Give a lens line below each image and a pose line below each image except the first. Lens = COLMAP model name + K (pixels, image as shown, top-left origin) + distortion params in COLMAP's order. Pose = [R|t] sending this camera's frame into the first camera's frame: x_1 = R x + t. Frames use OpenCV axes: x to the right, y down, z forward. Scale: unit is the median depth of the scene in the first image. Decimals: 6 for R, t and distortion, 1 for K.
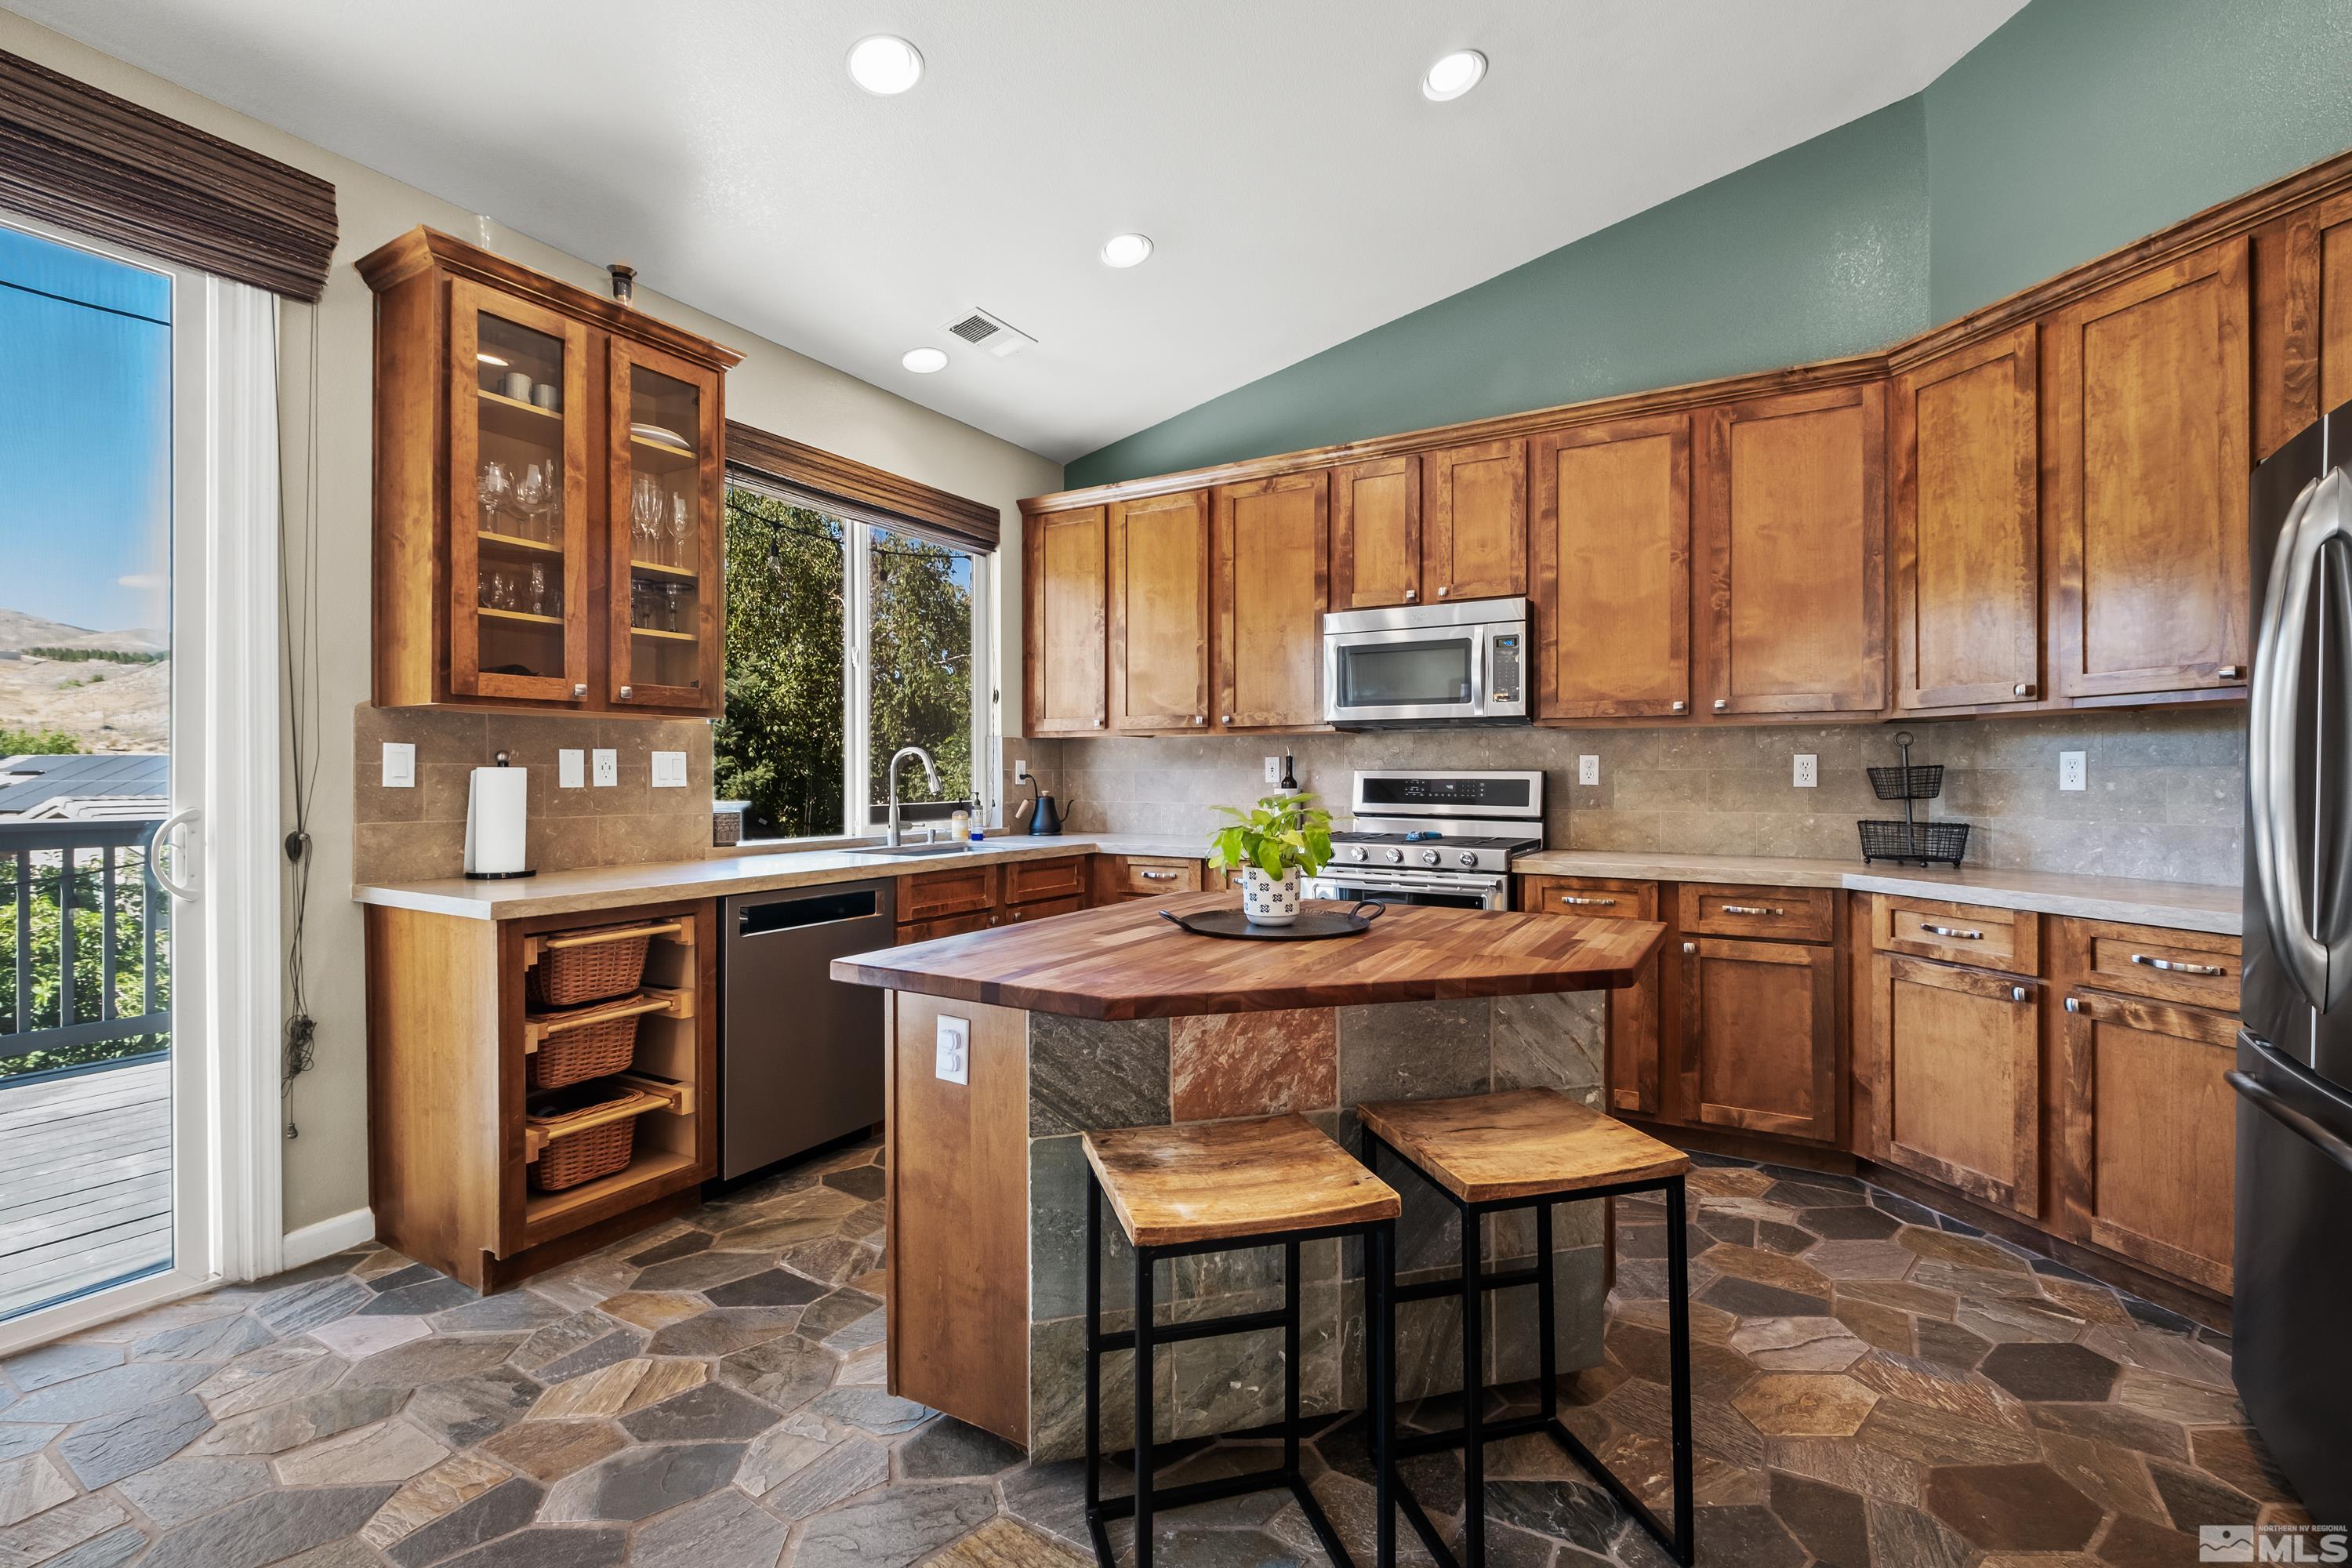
lens RADIAL K [[1023.1, 0, 1176.0], [0, 1023.1, 784.0], [0, 0, 1]] dist [0.001427, 0.000126]
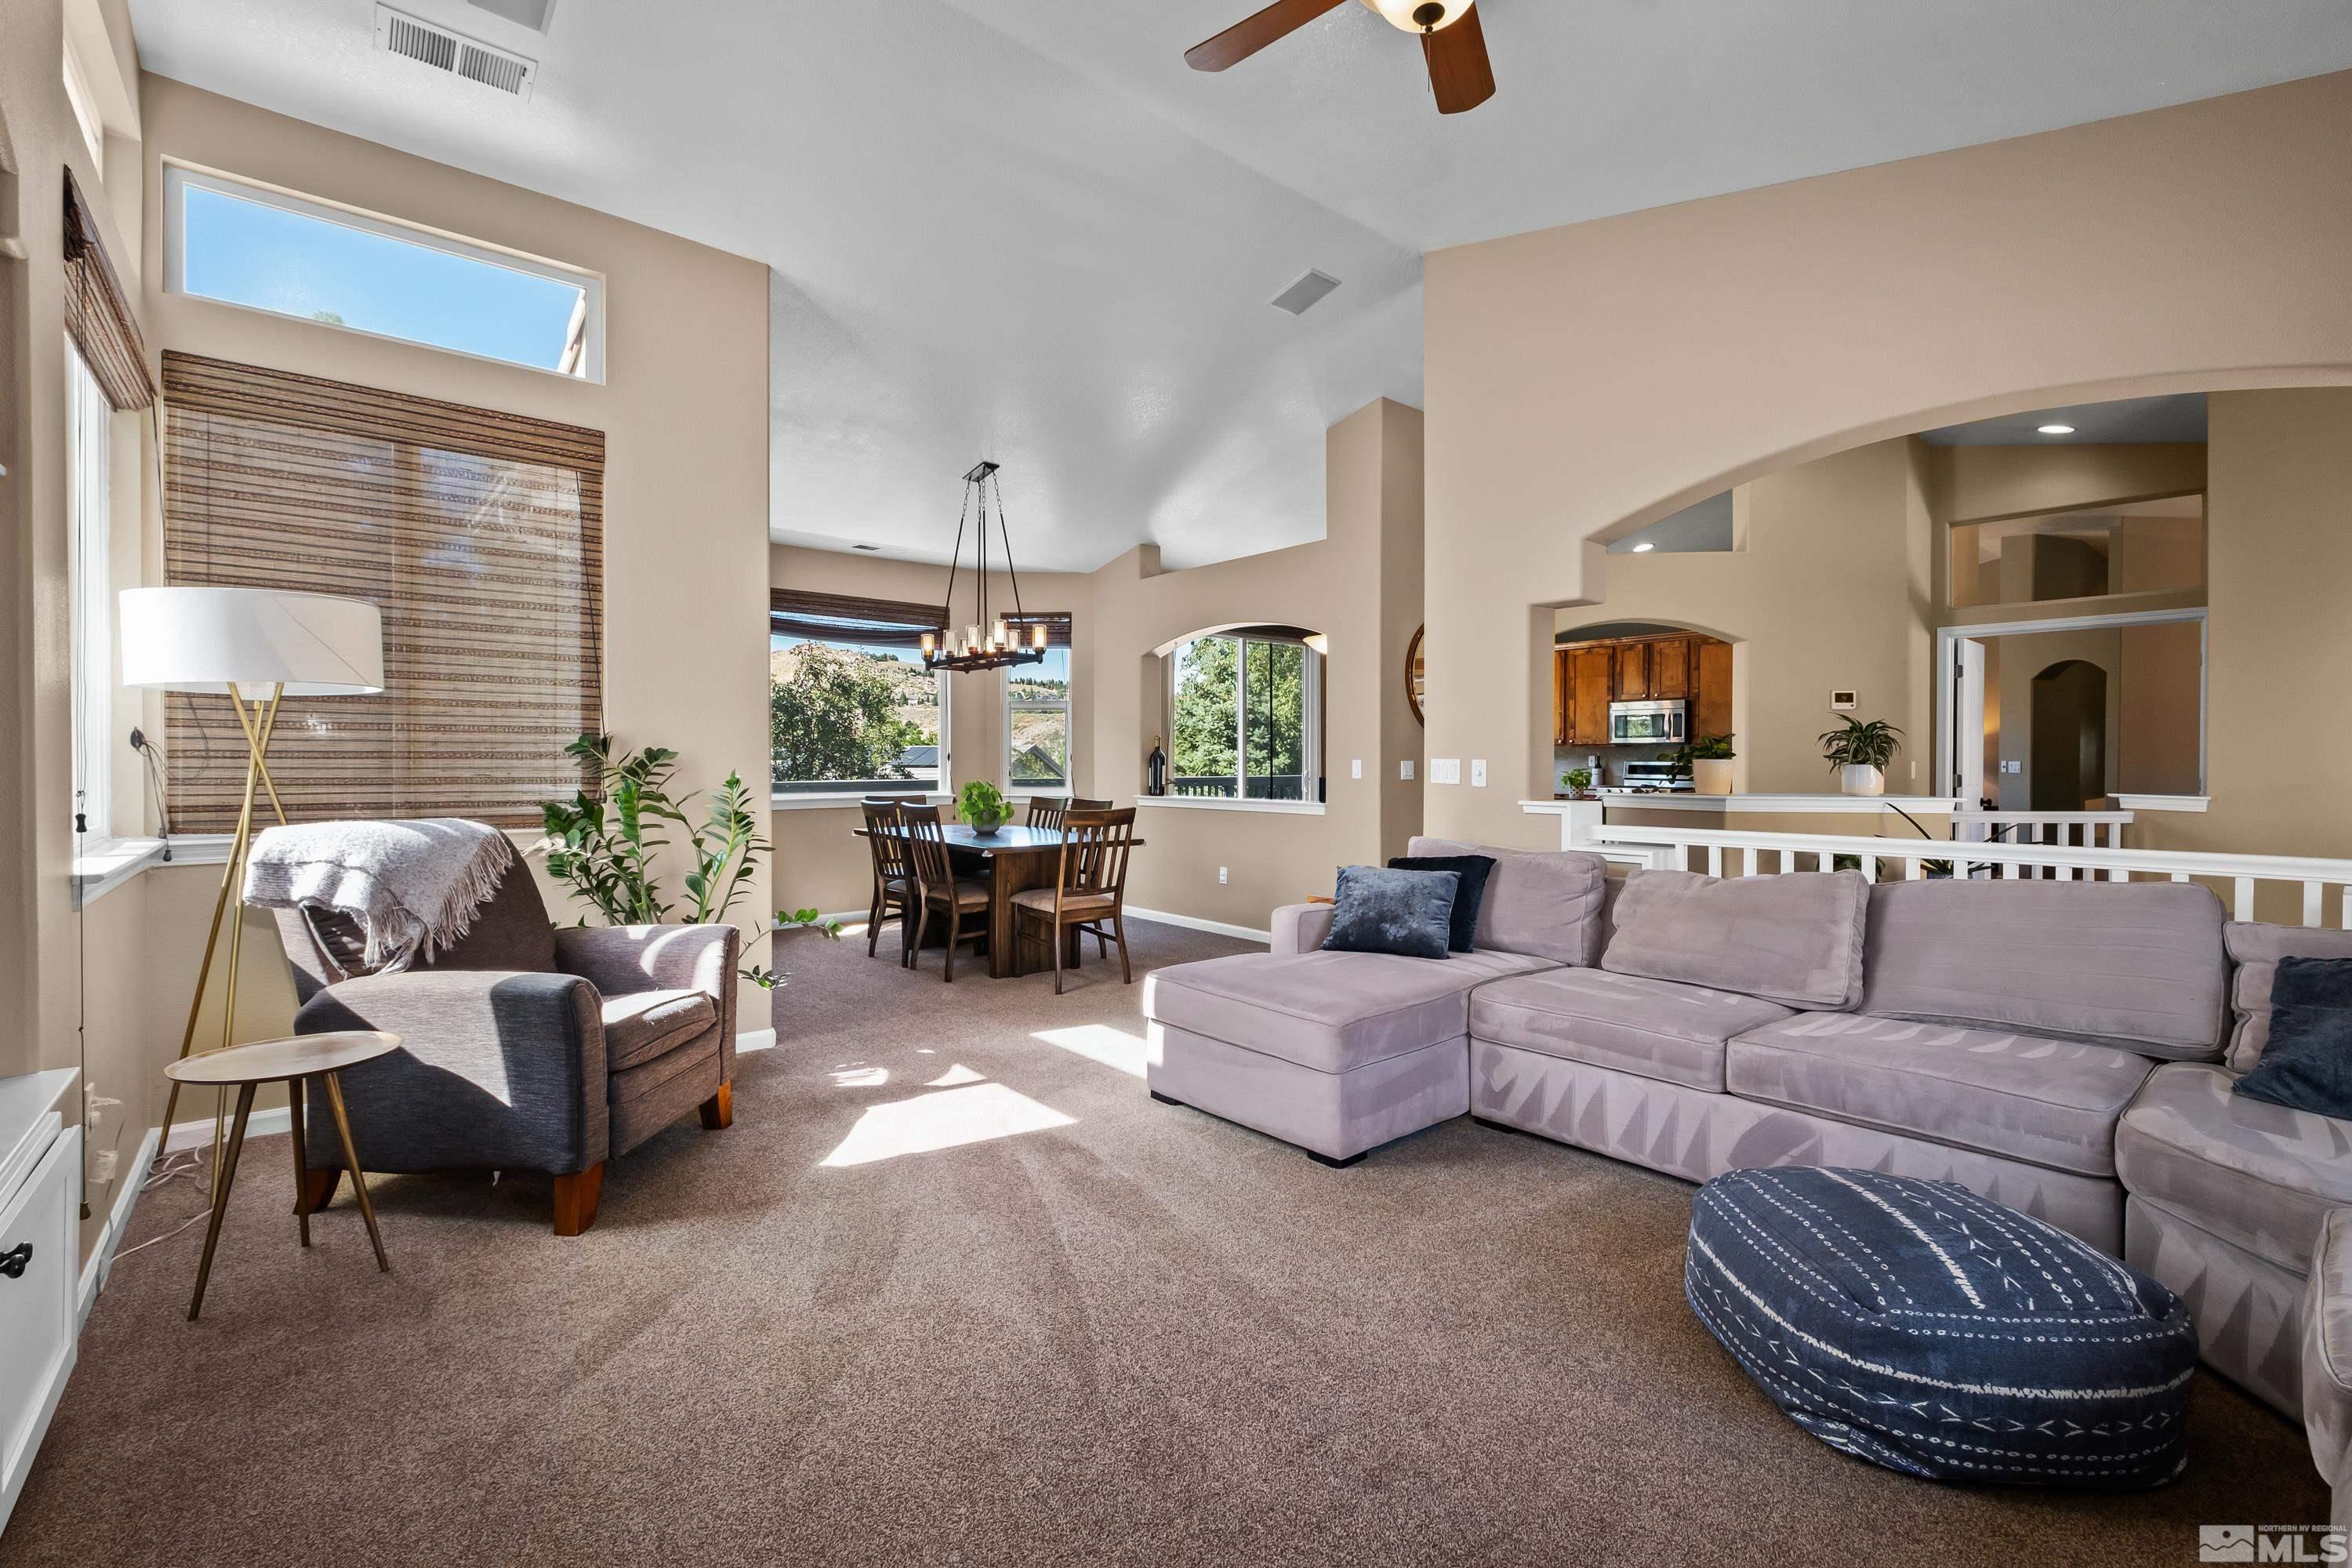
lens RADIAL K [[1023.1, 0, 1176.0], [0, 1023.1, 784.0], [0, 0, 1]] dist [0.001427, 0.000126]
pose [[0.942628, 0.006393, -0.333784, -0.029605], [-0.001102, 0.999871, 0.016038, 0.003850], [0.333843, -0.014750, 0.942513, -1.852251]]
